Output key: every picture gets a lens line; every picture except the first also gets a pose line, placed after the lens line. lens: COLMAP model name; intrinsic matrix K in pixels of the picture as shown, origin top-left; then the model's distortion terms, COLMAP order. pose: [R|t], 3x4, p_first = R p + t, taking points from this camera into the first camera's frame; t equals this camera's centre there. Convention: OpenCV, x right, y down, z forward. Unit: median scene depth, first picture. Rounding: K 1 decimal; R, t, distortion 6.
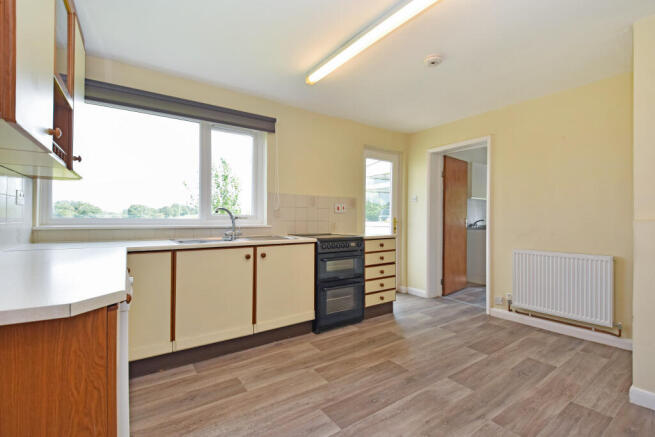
lens RADIAL K [[299.3, 0, 328.1], [0, 299.3, 215.0], [0, 0, 1]] dist [-0.014139, -0.005769]
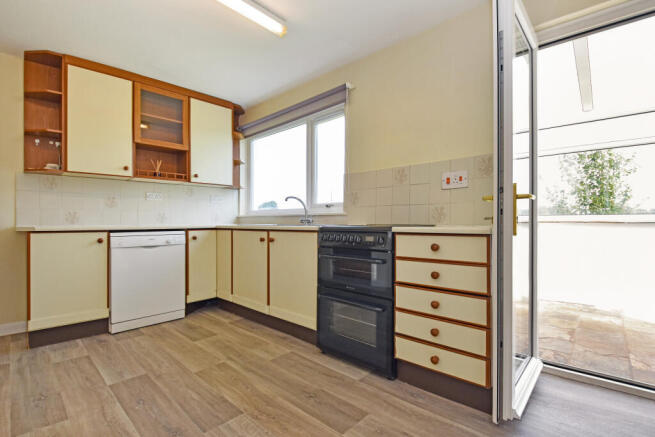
lens RADIAL K [[299.3, 0, 323.7], [0, 299.3, 221.4], [0, 0, 1]] dist [-0.014139, -0.005769]
pose [[0.207973, 0.000760, -0.978134, 0.631218], [0.018835, 0.999811, 0.004782, 0.055939], [0.977953, -0.019418, 0.207920, 0.765385]]
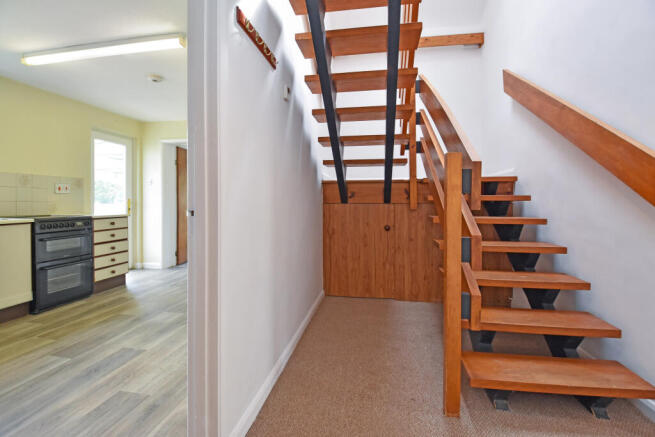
lens RADIAL K [[299.3, 0, 329.3], [0, 299.3, 205.7], [0, 0, 1]] dist [-0.014139, -0.005769]
pose [[0.704612, -0.007781, 0.709550, -0.032703], [-0.012247, 0.999658, 0.023125, 0.000186], [-0.709487, -0.024984, 0.704276, -0.341323]]
